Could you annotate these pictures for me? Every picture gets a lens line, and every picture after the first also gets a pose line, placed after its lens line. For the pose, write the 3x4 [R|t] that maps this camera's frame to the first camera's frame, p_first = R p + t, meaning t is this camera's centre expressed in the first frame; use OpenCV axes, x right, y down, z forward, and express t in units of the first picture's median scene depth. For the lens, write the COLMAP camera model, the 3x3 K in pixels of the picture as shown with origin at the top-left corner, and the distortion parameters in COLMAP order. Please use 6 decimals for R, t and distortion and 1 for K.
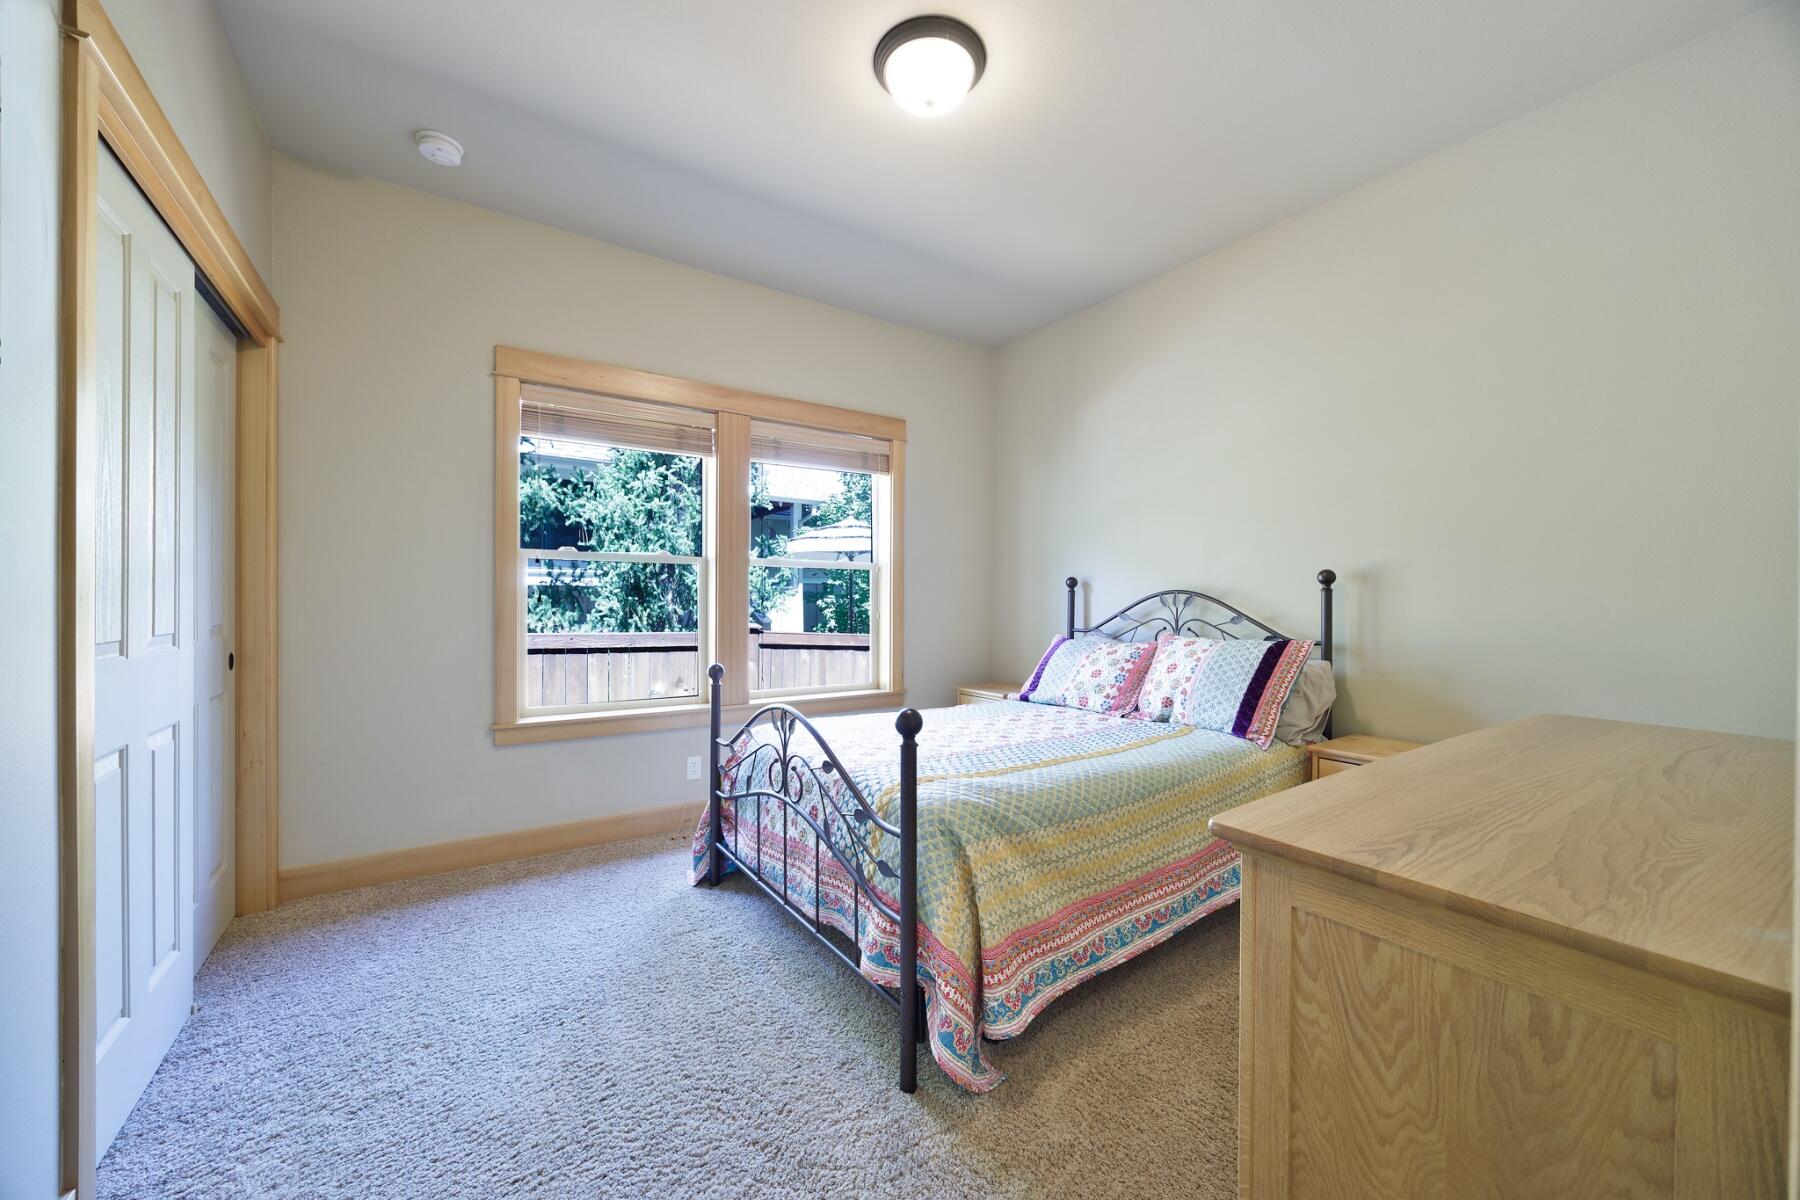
lens RADIAL K [[679.1, 0, 903.4], [0, 679.1, 602.7], [0, 0, 1]] dist [-0.005288, 0.000059]
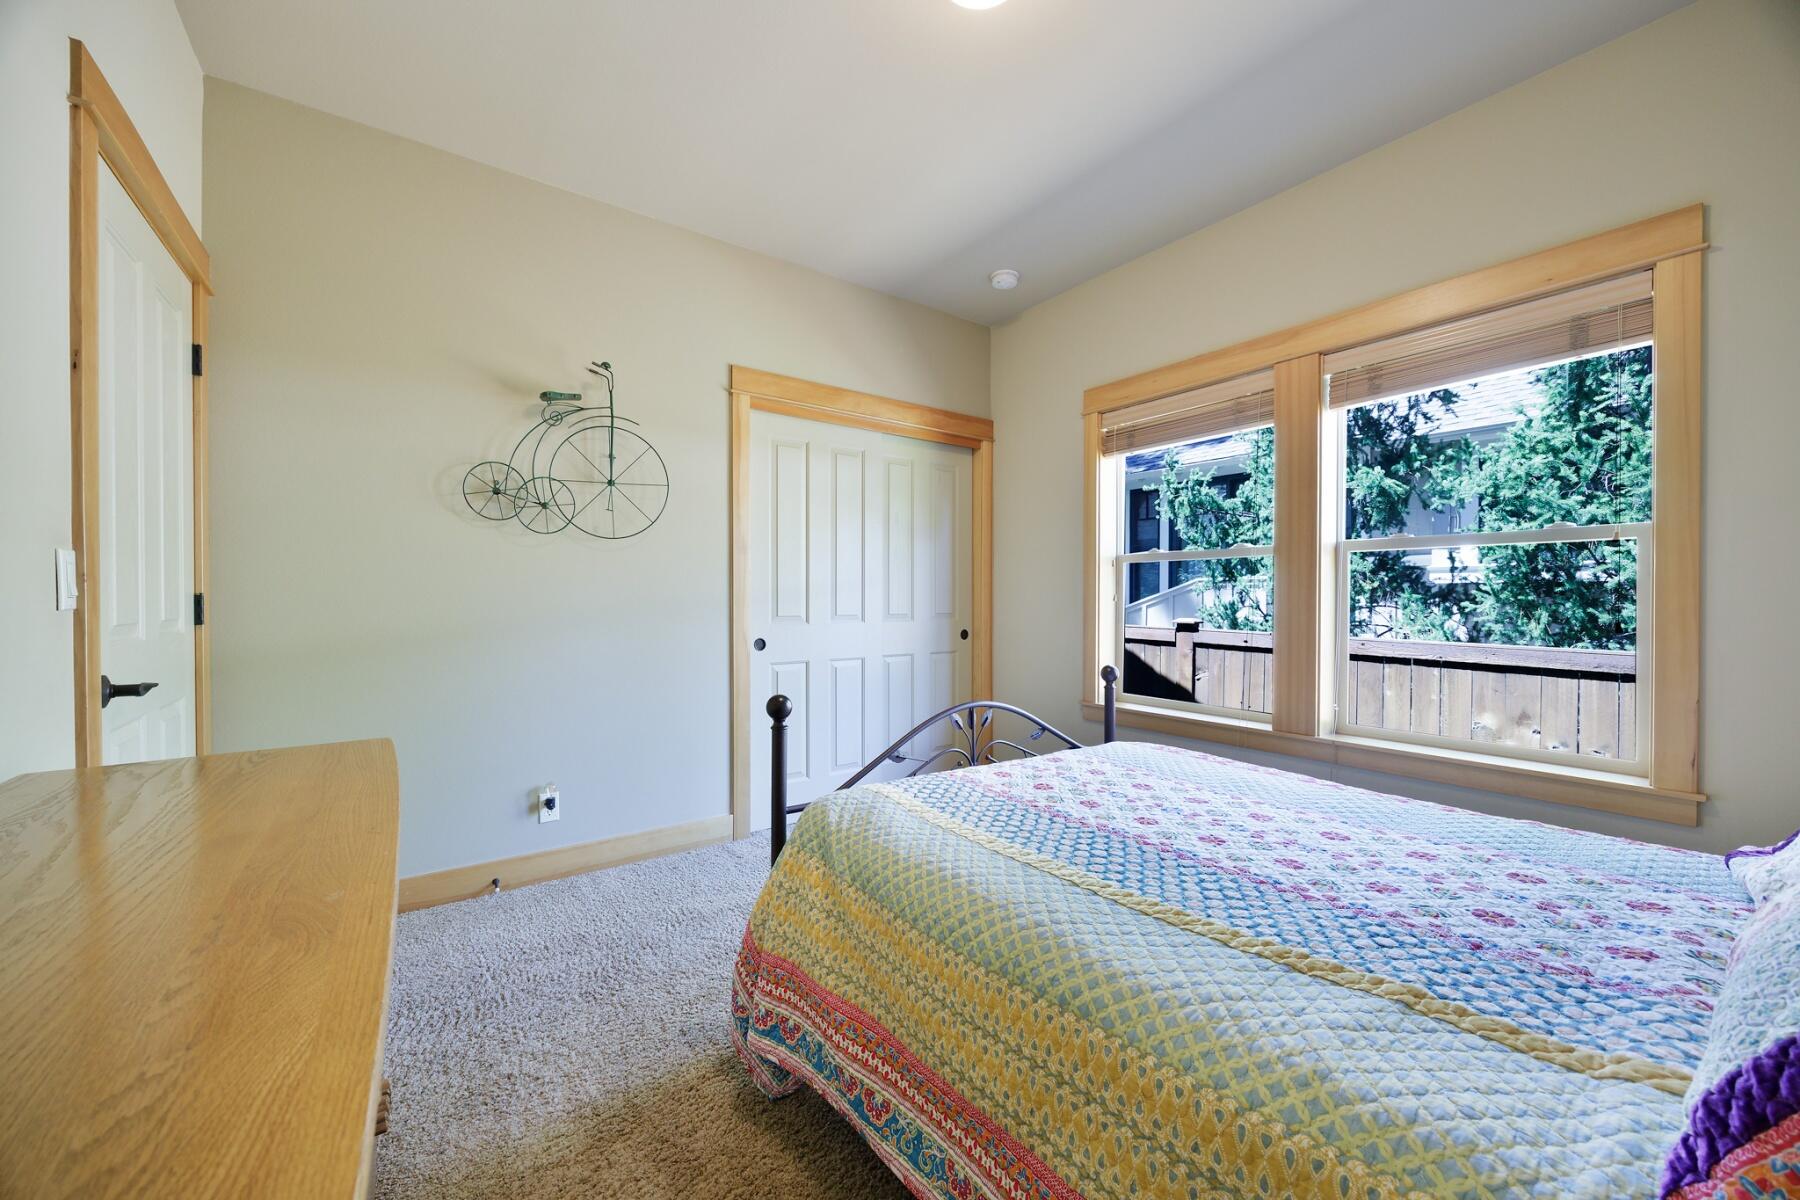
lens RADIAL K [[679.1, 0, 903.4], [0, 679.1, 602.7], [0, 0, 1]] dist [-0.005288, 0.000059]
pose [[0.016494, -0.003356, -0.999858, 0.771378], [-0.004256, 0.999985, -0.003427, 0.010606], [0.999855, 0.004312, 0.016480, 0.819246]]
